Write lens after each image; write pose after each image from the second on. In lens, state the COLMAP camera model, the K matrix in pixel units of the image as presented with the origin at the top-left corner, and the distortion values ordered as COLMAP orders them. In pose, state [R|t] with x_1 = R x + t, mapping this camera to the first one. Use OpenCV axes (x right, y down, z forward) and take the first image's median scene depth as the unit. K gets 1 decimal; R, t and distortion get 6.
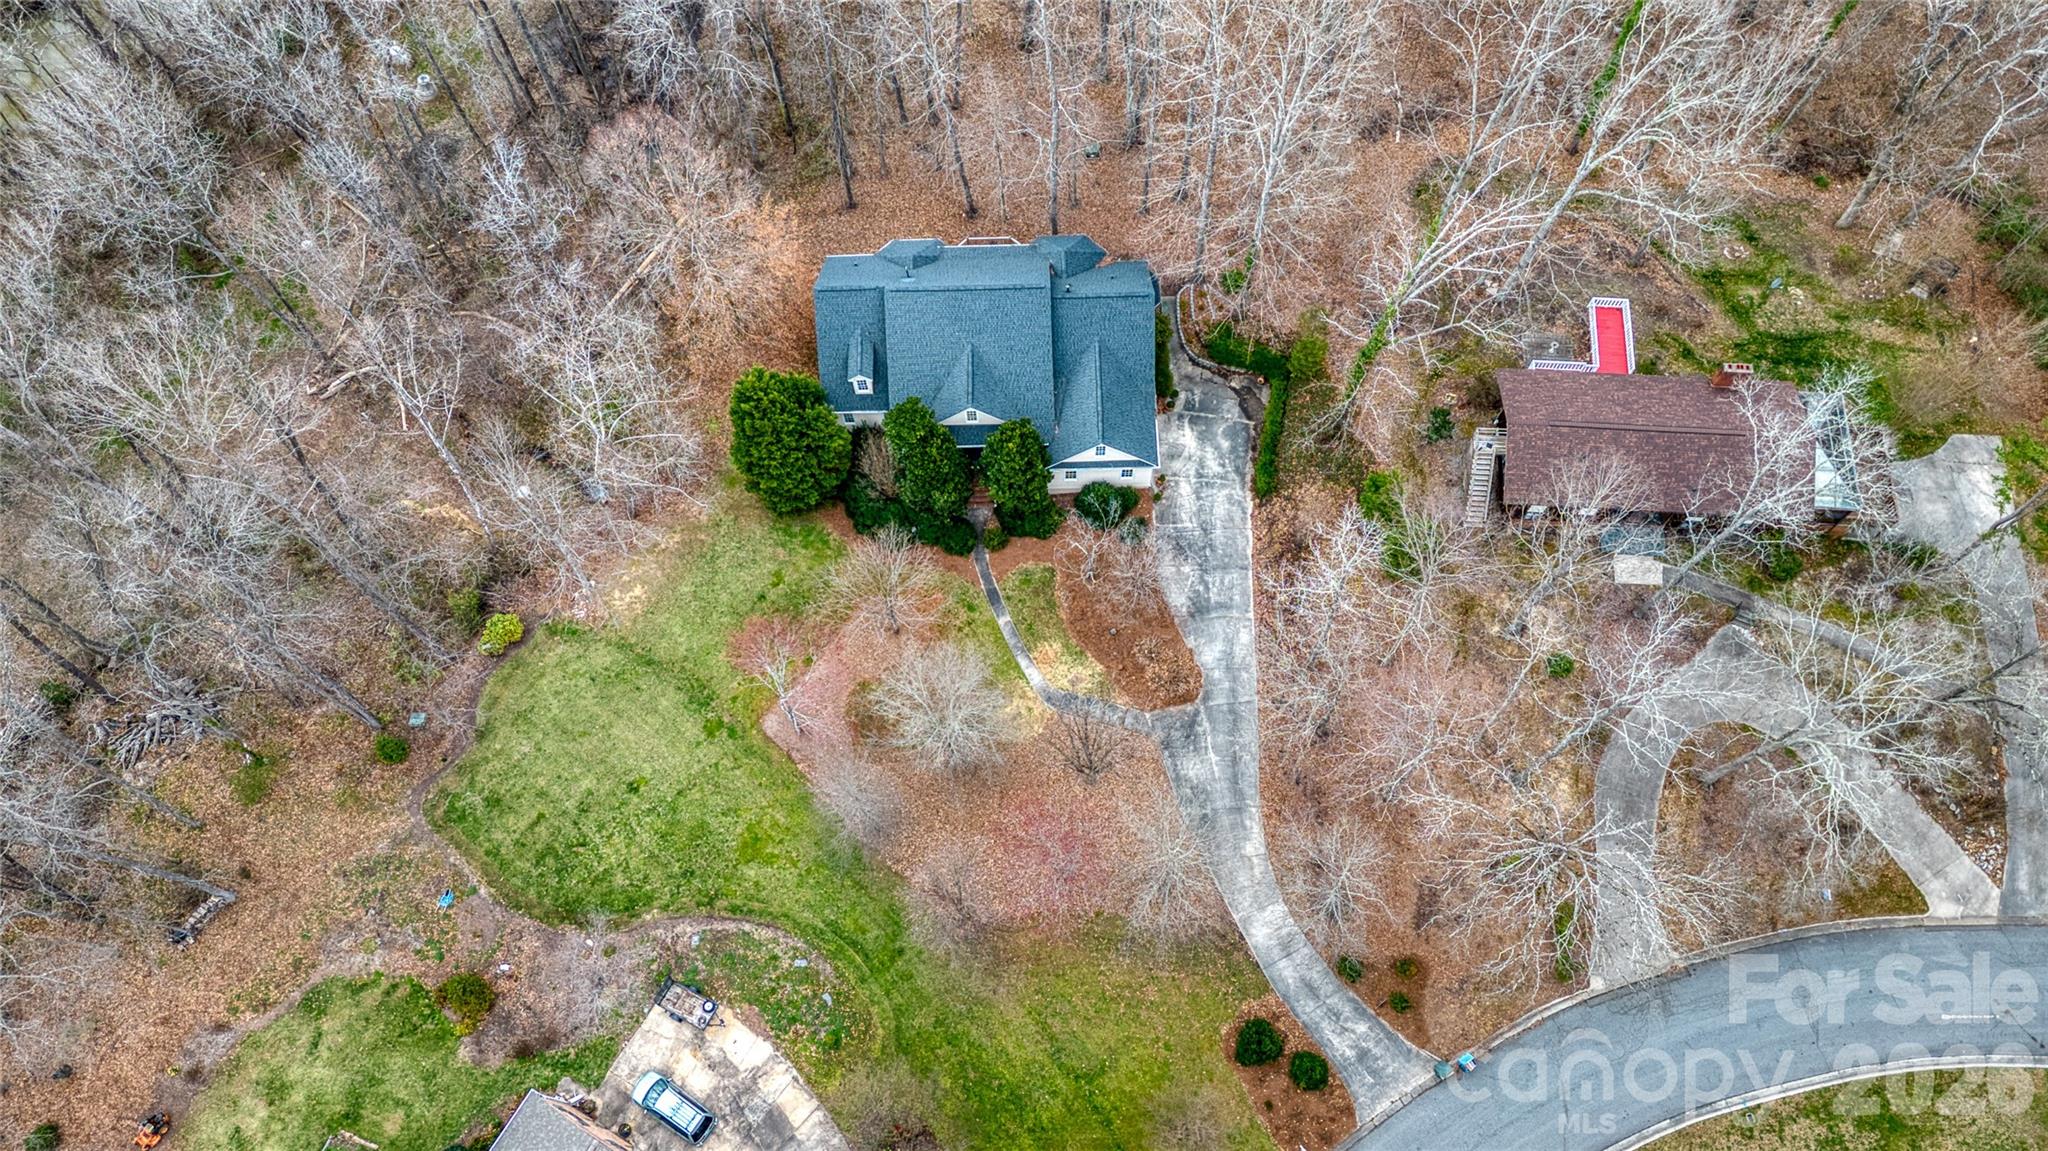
lens RADIAL K [[1440.1, 0, 1029.2], [0, 1440.1, 521.5], [0, 0, 1]] dist [0.071305, -0.081427]
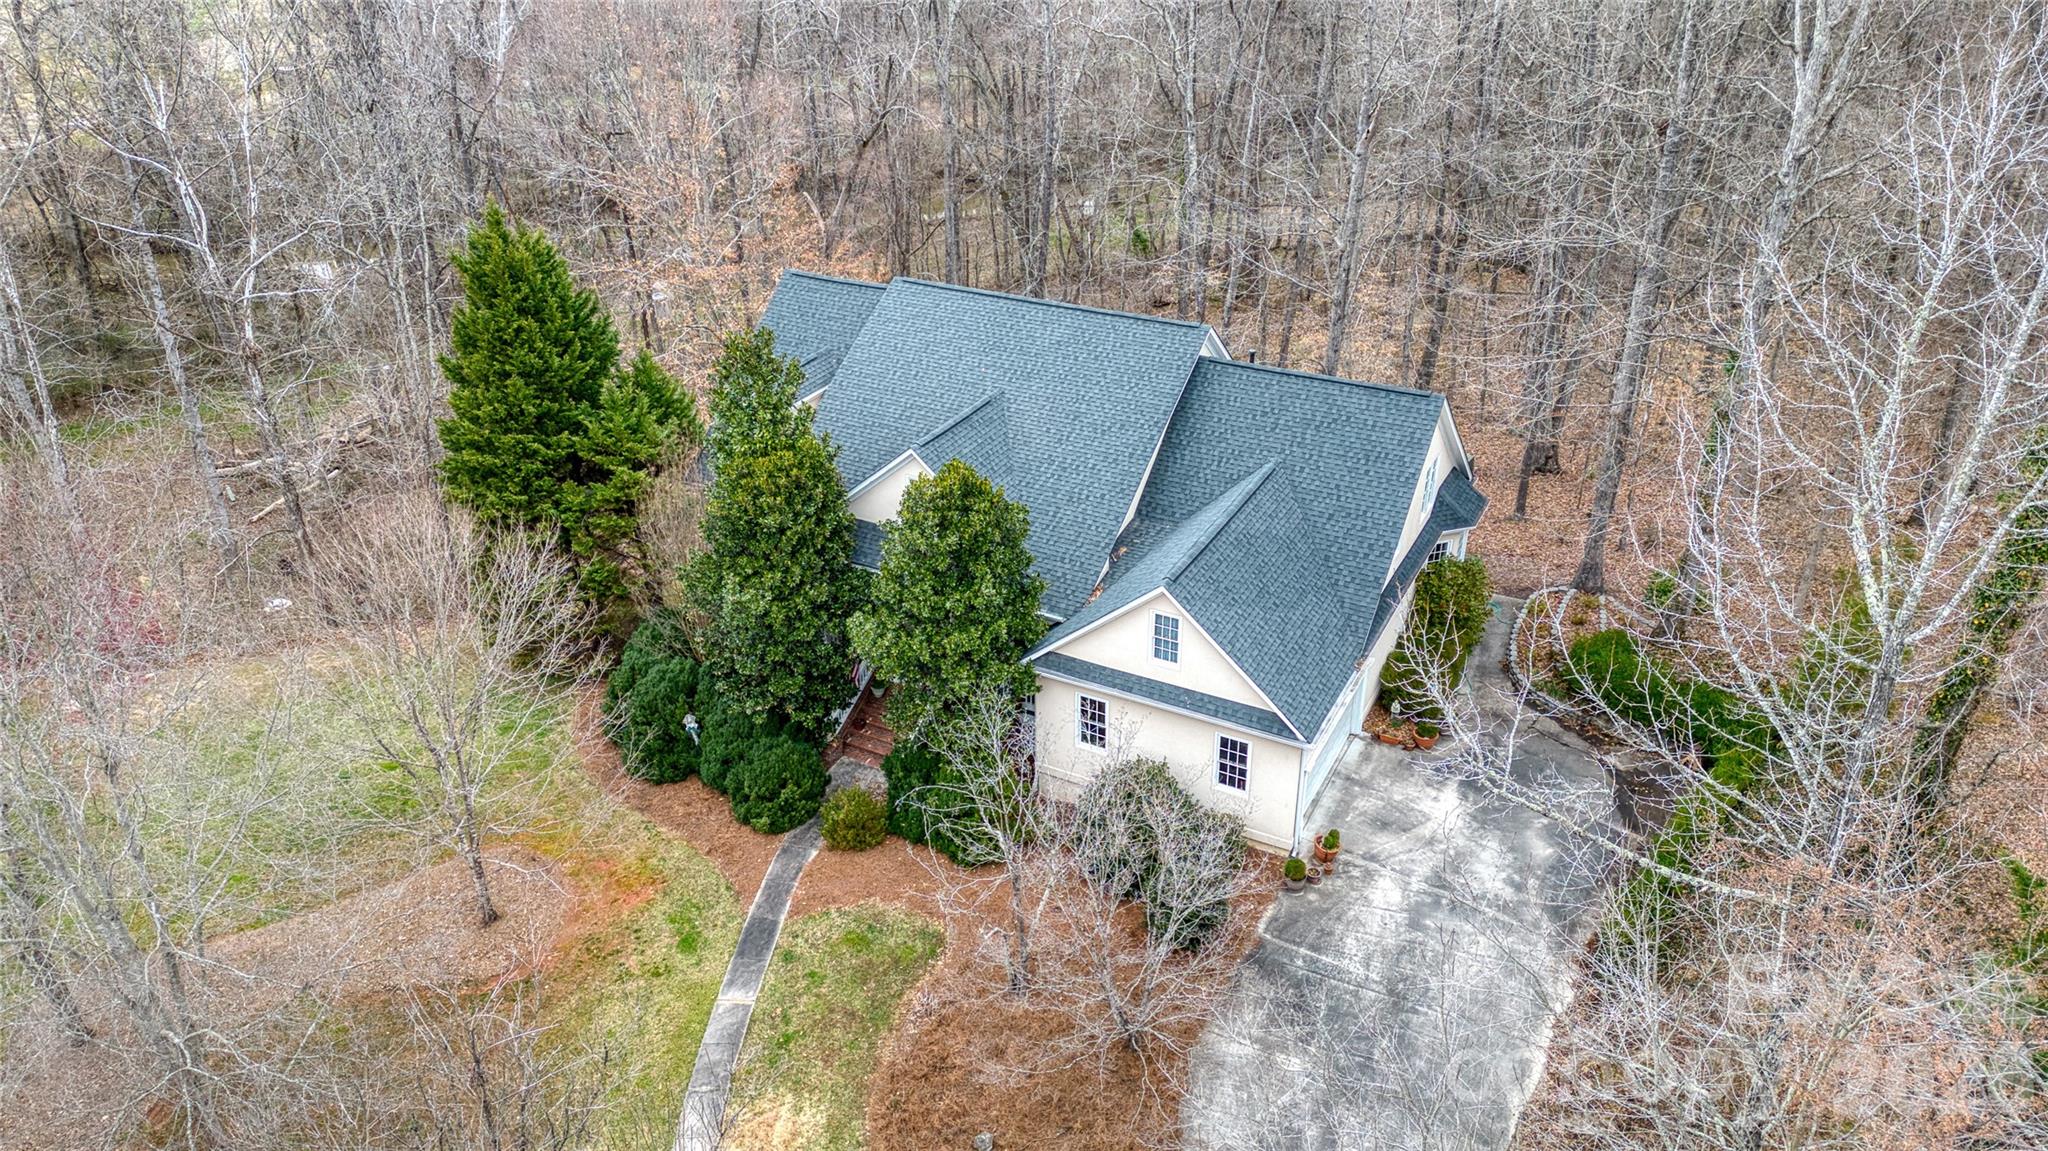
lens RADIAL K [[1440.1, 0, 1029.2], [0, 1440.1, 521.5], [0, 0, 1]] dist [0.071305, -0.081427]
pose [[0.876525, 0.230108, -0.422793, 0.166410], [-0.439304, 0.741445, -0.507219, 0.130919], [0.196763, 0.630325, 0.750983, 0.689244]]
